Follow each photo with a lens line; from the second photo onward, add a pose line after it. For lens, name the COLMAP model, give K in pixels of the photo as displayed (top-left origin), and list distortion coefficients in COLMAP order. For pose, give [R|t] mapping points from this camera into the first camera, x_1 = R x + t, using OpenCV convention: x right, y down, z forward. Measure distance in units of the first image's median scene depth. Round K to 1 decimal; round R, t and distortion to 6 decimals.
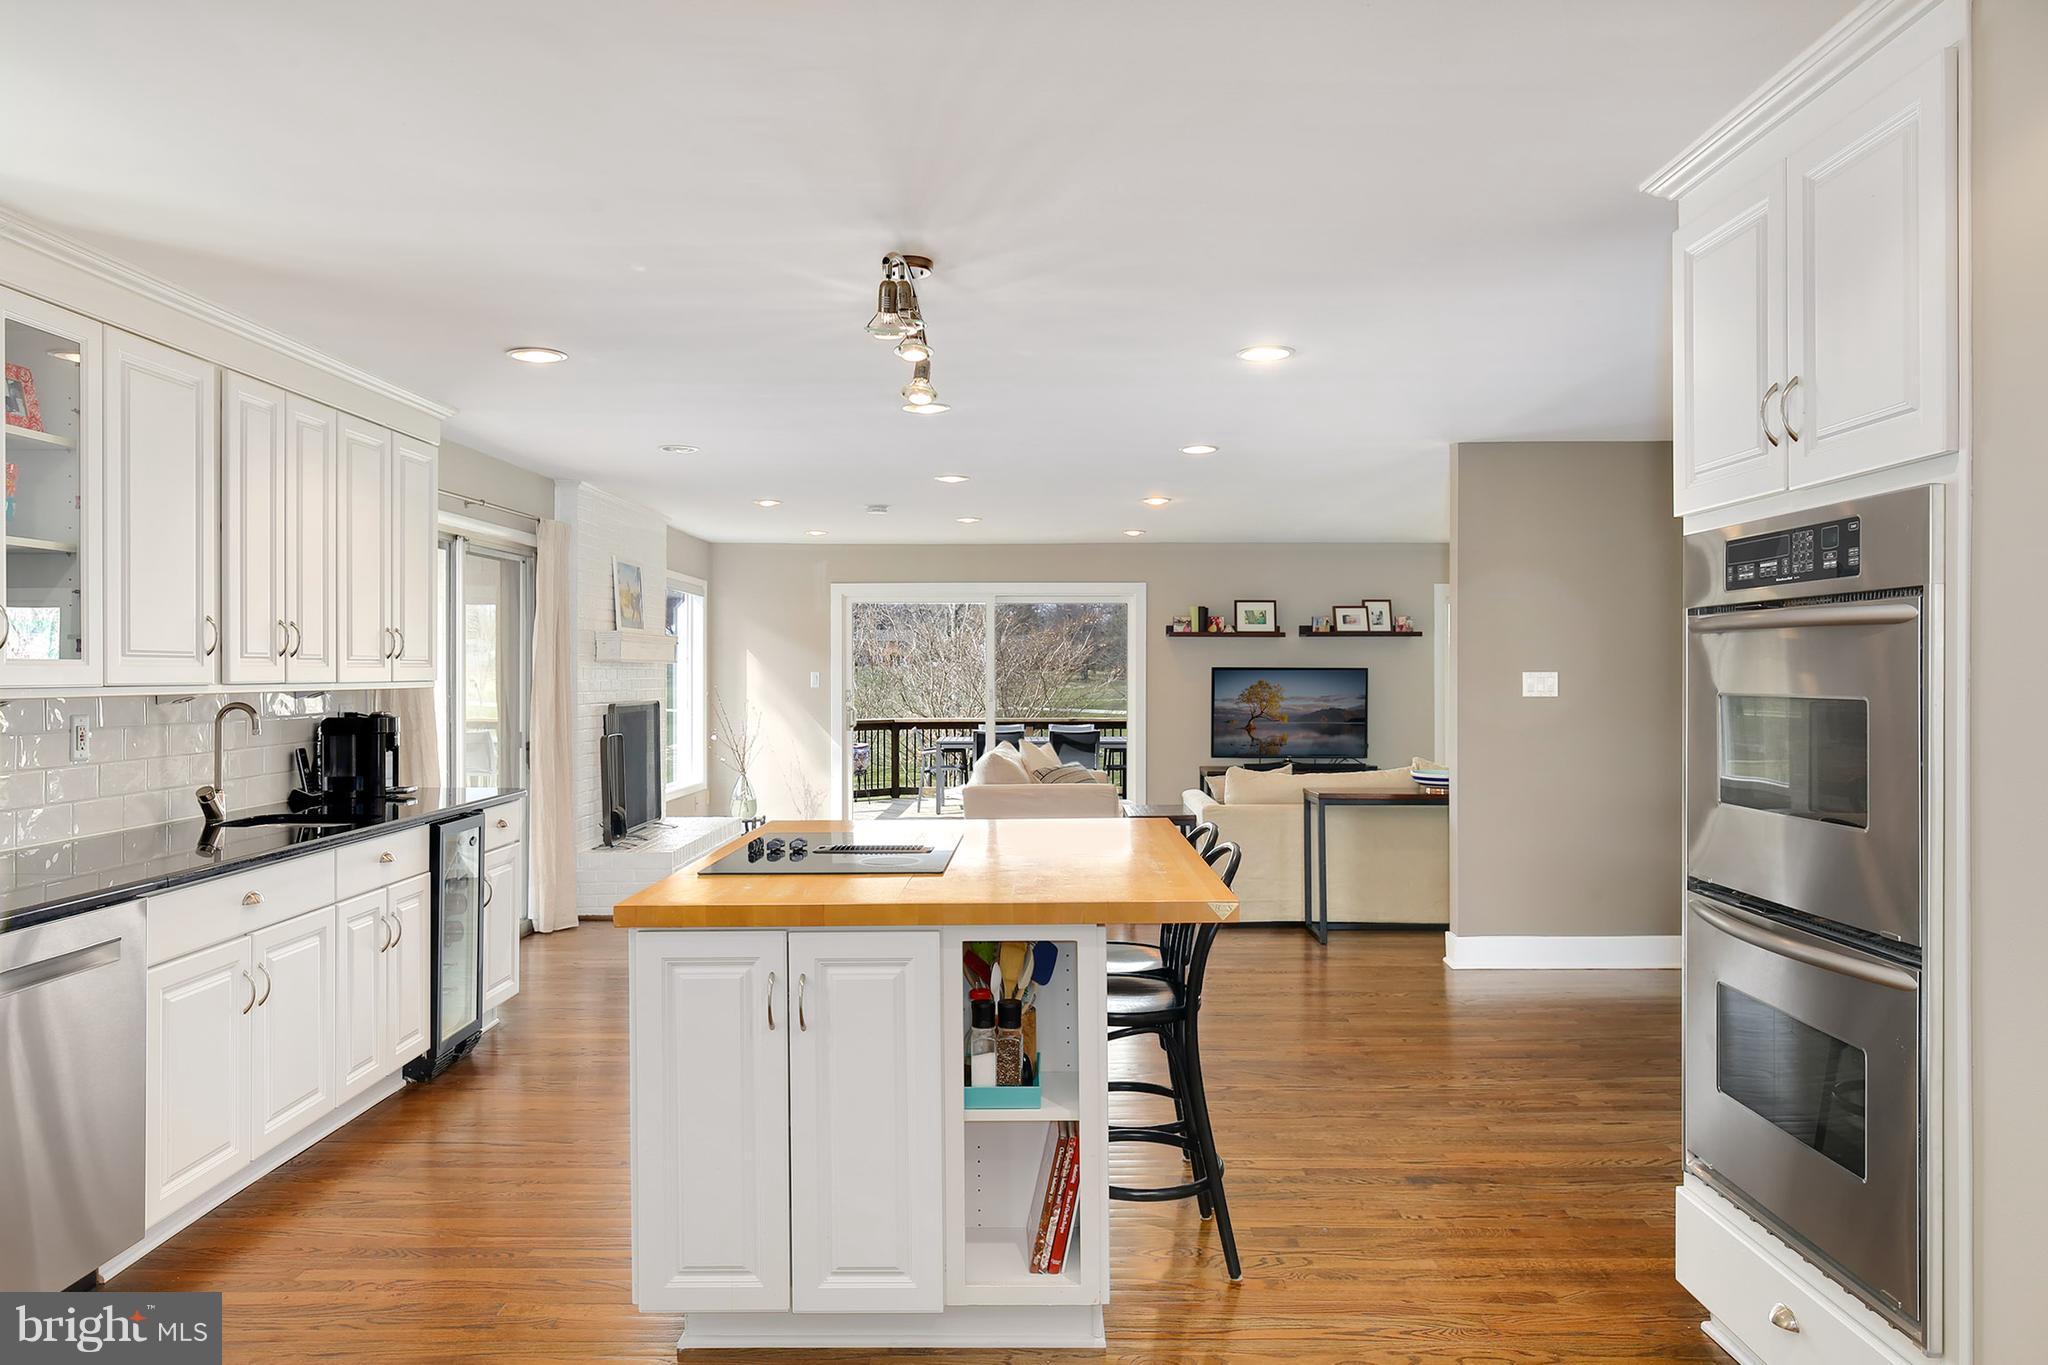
lens RADIAL K [[1347.1, 0, 1031.5], [0, 1347.1, 680.8], [0, 0, 1]] dist [0.001451, 0.001026]
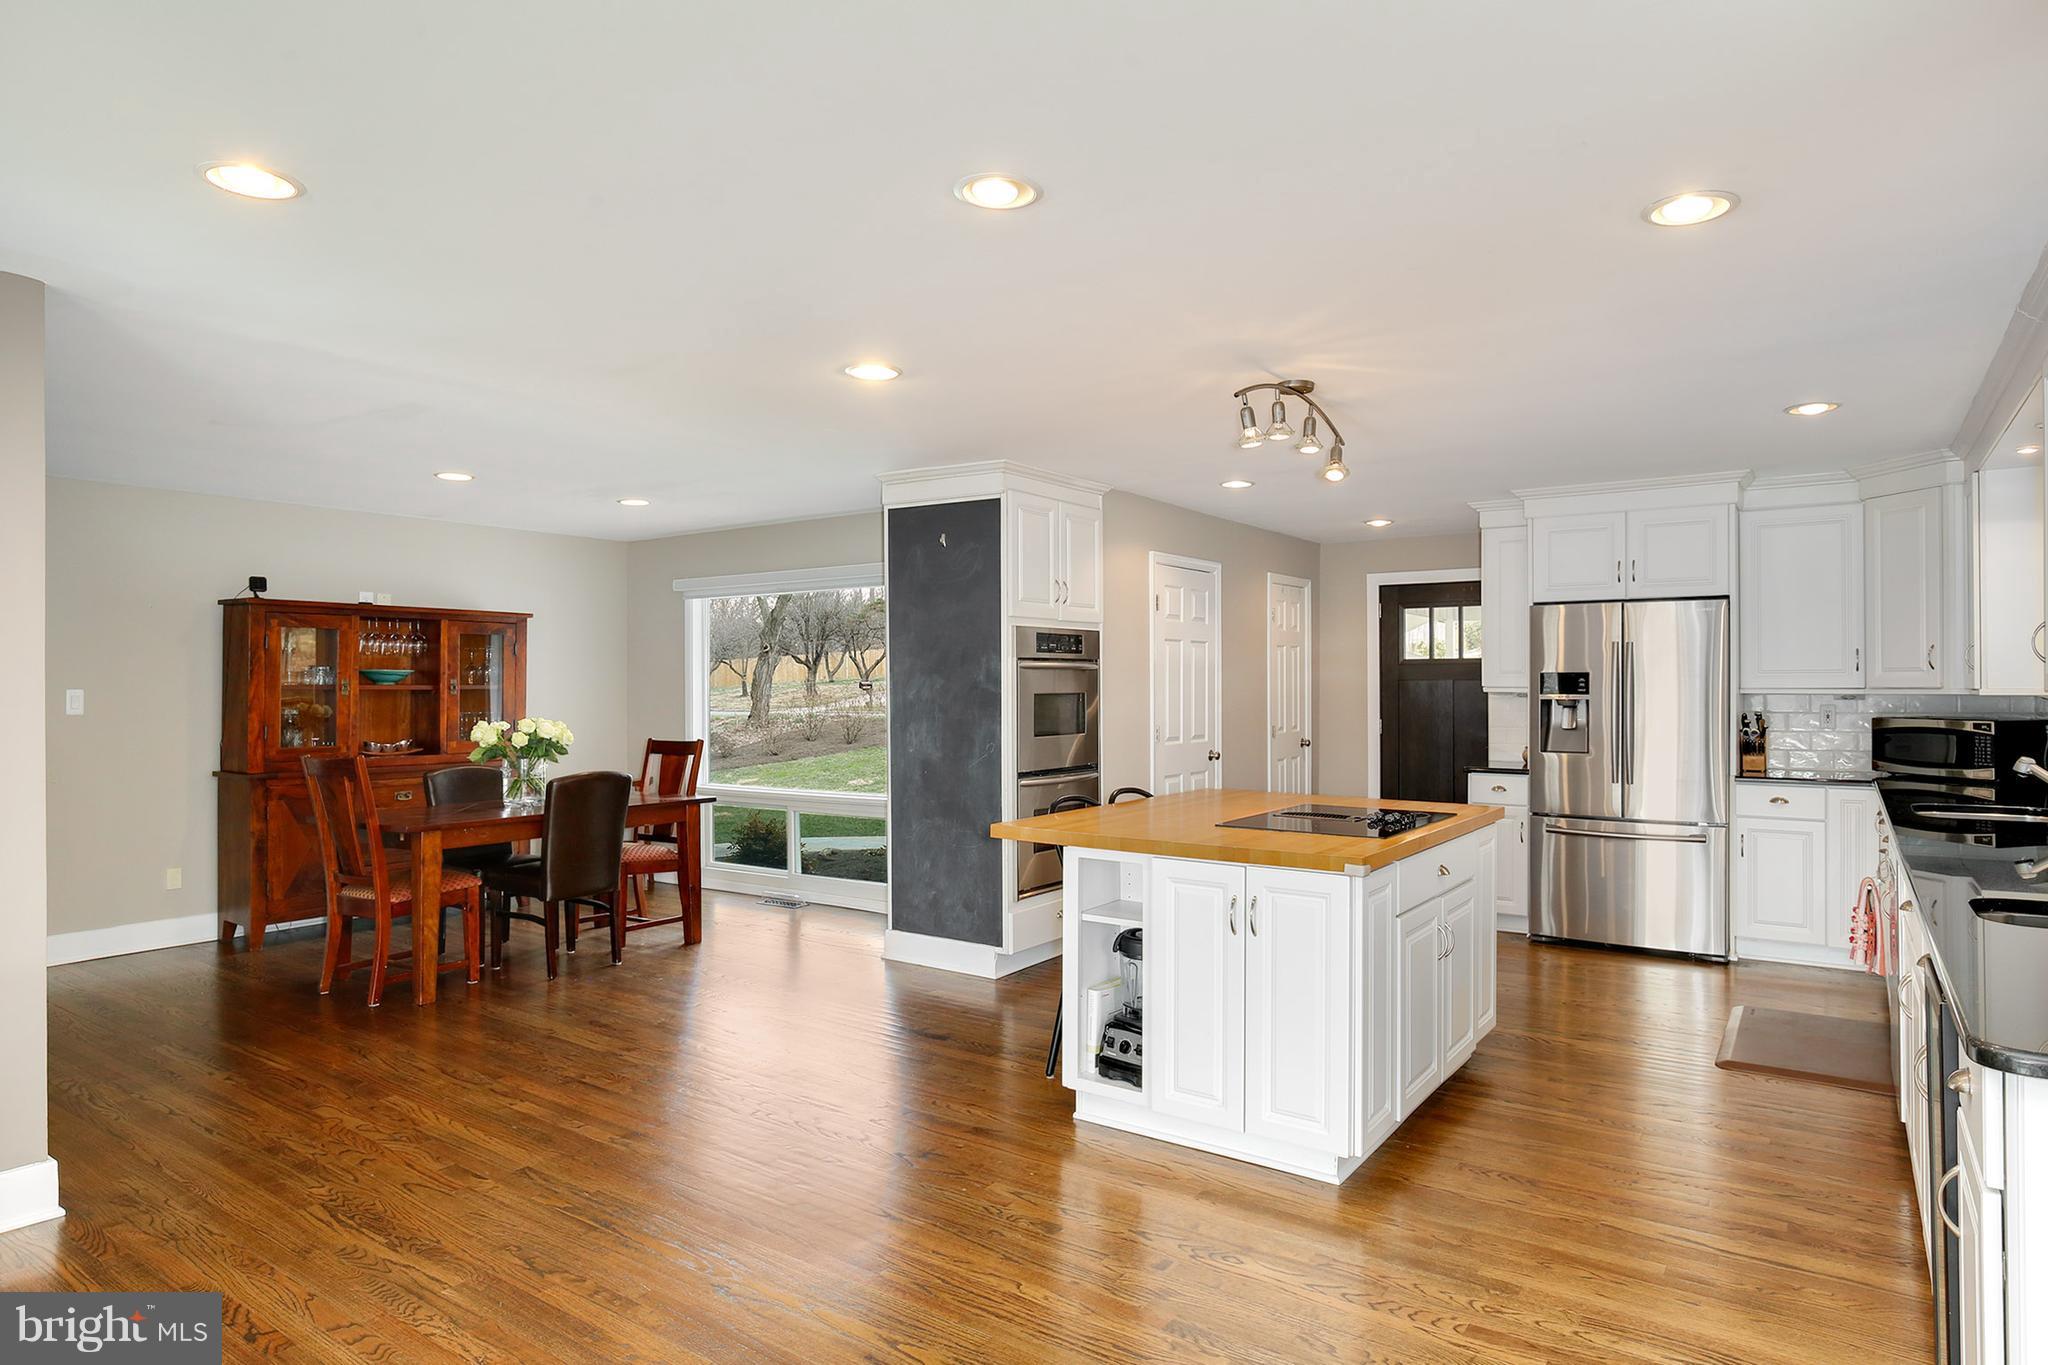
lens RADIAL K [[1164.2, 0, 1040.8], [0, 1164.2, 688.1], [0, 0, 1]] dist [-0.006847, -0.001508]
pose [[-0.825790, 0.002254, 0.563973, -0.292066], [0.008255, 0.999933, 0.008090, -0.007151], [-0.563917, 0.011336, -0.825754, 1.142508]]
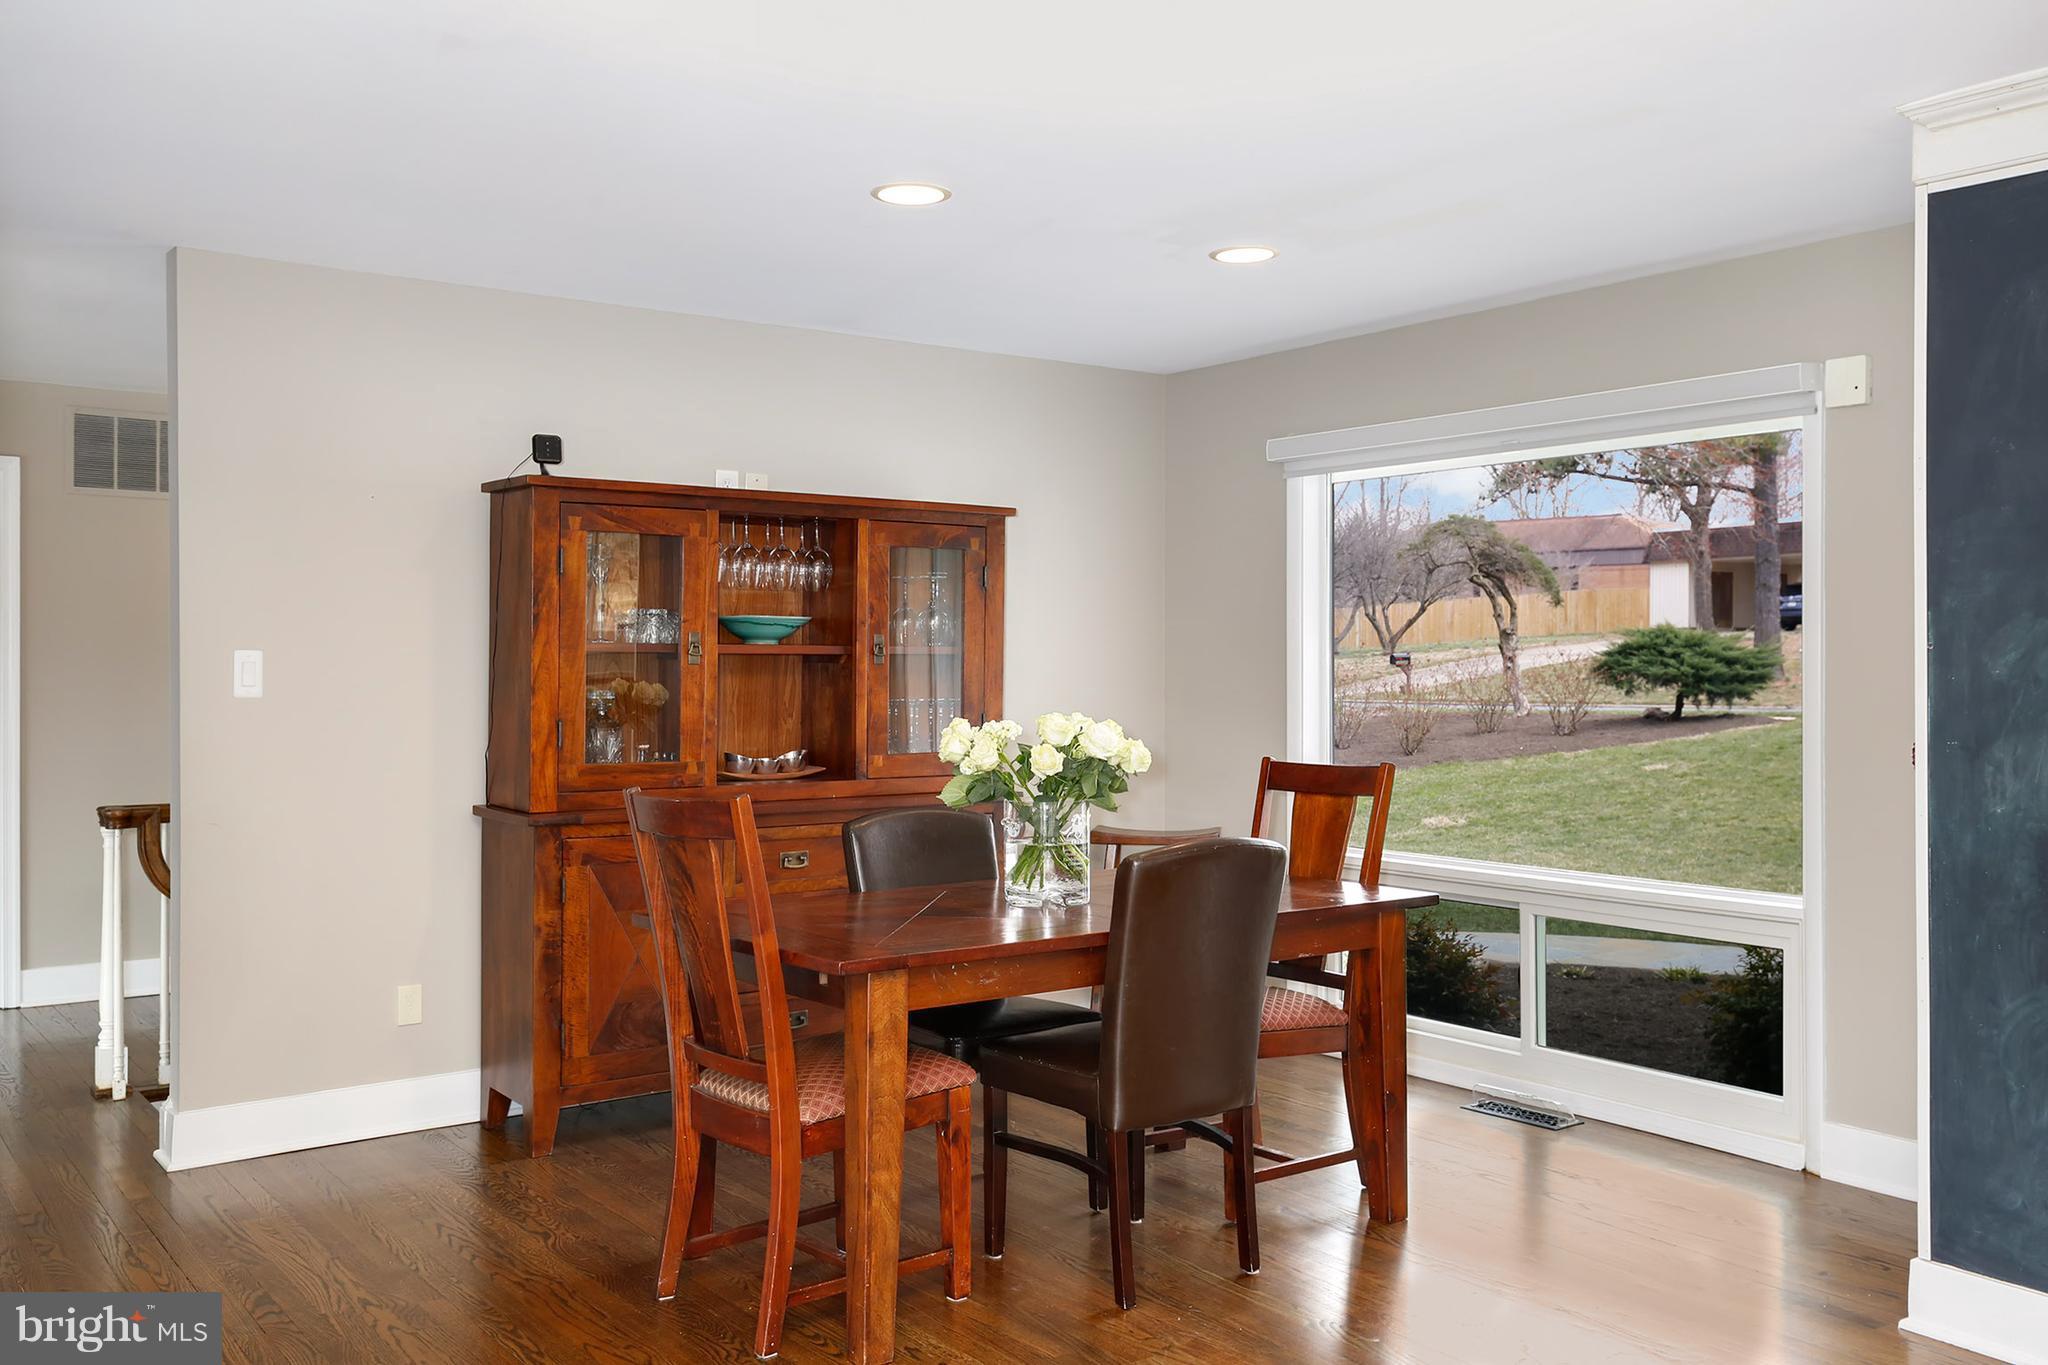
lens RADIAL K [[1549.1, 0, 1024.0], [0, 1549.1, 682.5], [0, 0, 1]] dist [0.018158, 0.000477]
pose [[-0.619478, -0.007606, 0.784977, 0.121474], [0.006956, 0.999861, 0.015178, 0.000697], [-0.784983, 0.014862, -0.619339, 0.972570]]
